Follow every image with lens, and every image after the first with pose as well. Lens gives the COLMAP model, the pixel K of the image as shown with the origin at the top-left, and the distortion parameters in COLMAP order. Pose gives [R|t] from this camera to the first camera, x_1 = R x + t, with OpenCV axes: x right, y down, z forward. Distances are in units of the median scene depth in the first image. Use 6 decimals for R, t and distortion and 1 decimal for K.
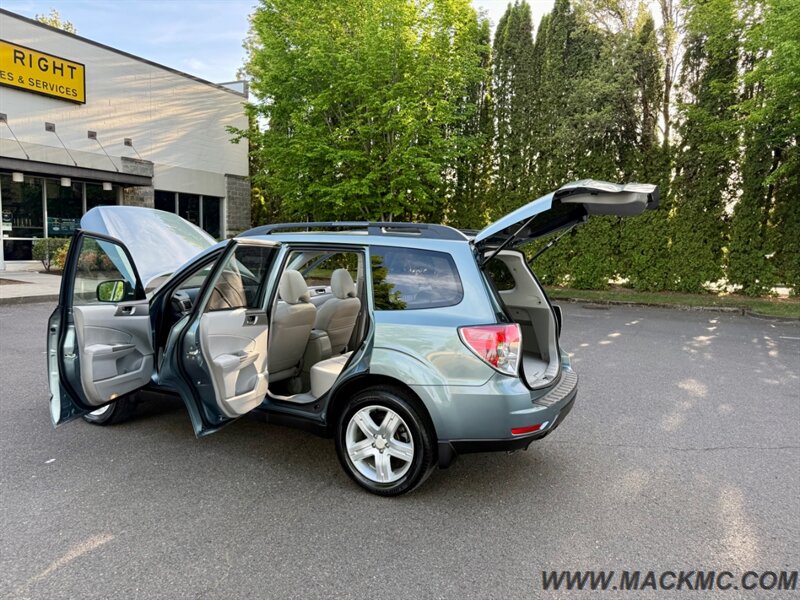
lens RADIAL K [[561.2, 0, 400.0], [0, 561.2, 300.0], [0, 0, 1]] dist [0.082598, -0.131834]
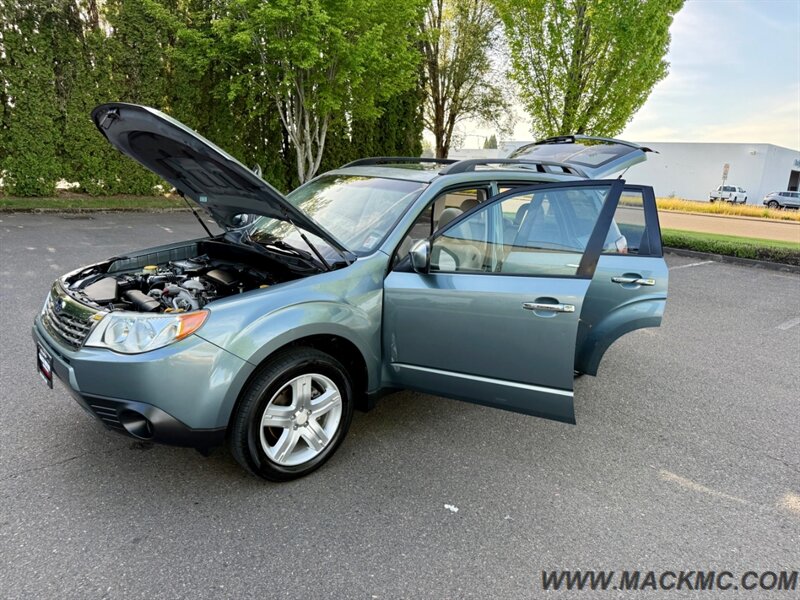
lens RADIAL K [[561.2, 0, 400.0], [0, 561.2, 300.0], [0, 0, 1]] dist [0.082598, -0.131834]
pose [[0.378733, -0.209703, 0.901436, -0.278613], [0.040582, 0.976818, 0.210189, -0.025927], [-0.924616, -0.043023, 0.378463, 0.183969]]
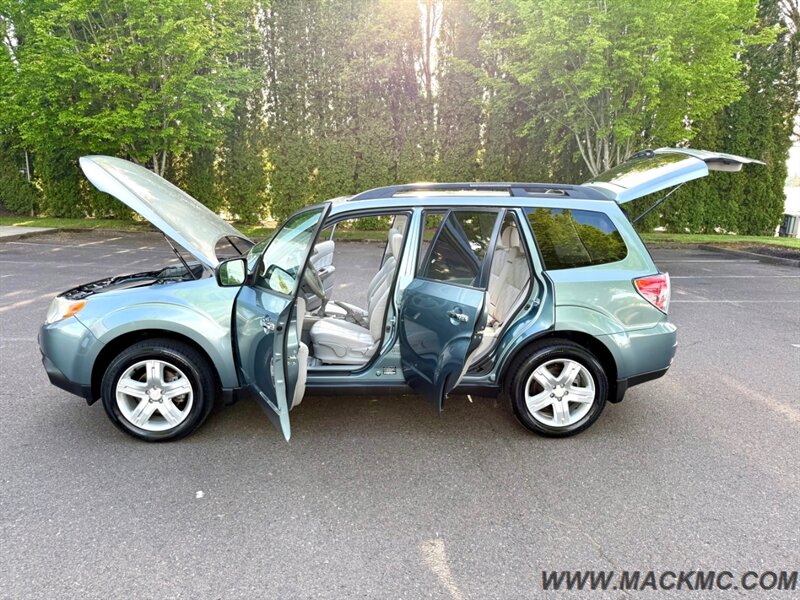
lens RADIAL K [[562.9, 0, 396.9], [0, 562.9, 304.0], [0, 0, 1]] dist [0.027160, -0.039253]
pose [[0.866905, -0.109337, 0.486335, -0.169107], [0.052761, 0.990294, 0.128589, -0.014523], [-0.495674, -0.085815, 0.864259, 0.048560]]
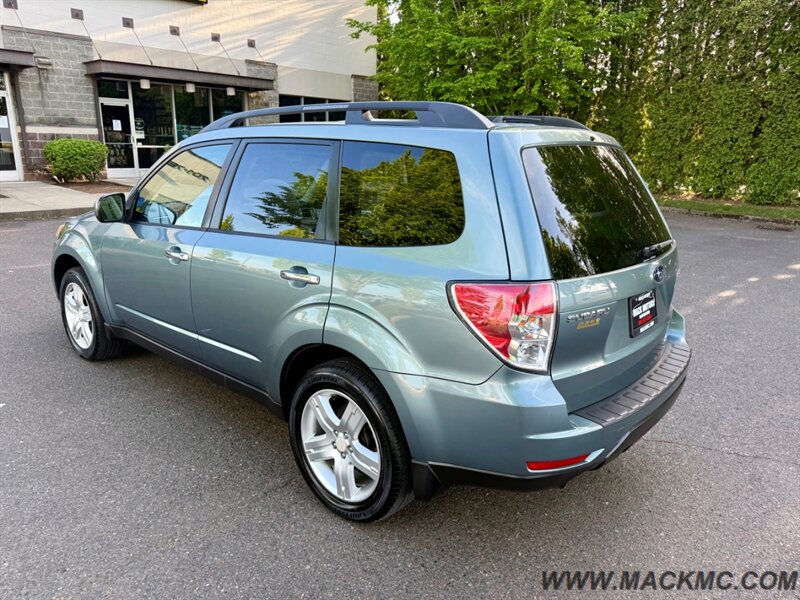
lens RADIAL K [[567.6, 0, 400.0], [0, 567.6, 300.0], [0, 0, 1]] dist [-0.004975, -0.012094]
pose [[0.965947, 0.058017, -0.252153, 0.039897], [-0.017507, 0.986959, 0.160019, -0.004974], [0.258148, -0.150155, 0.954365, 0.083334]]
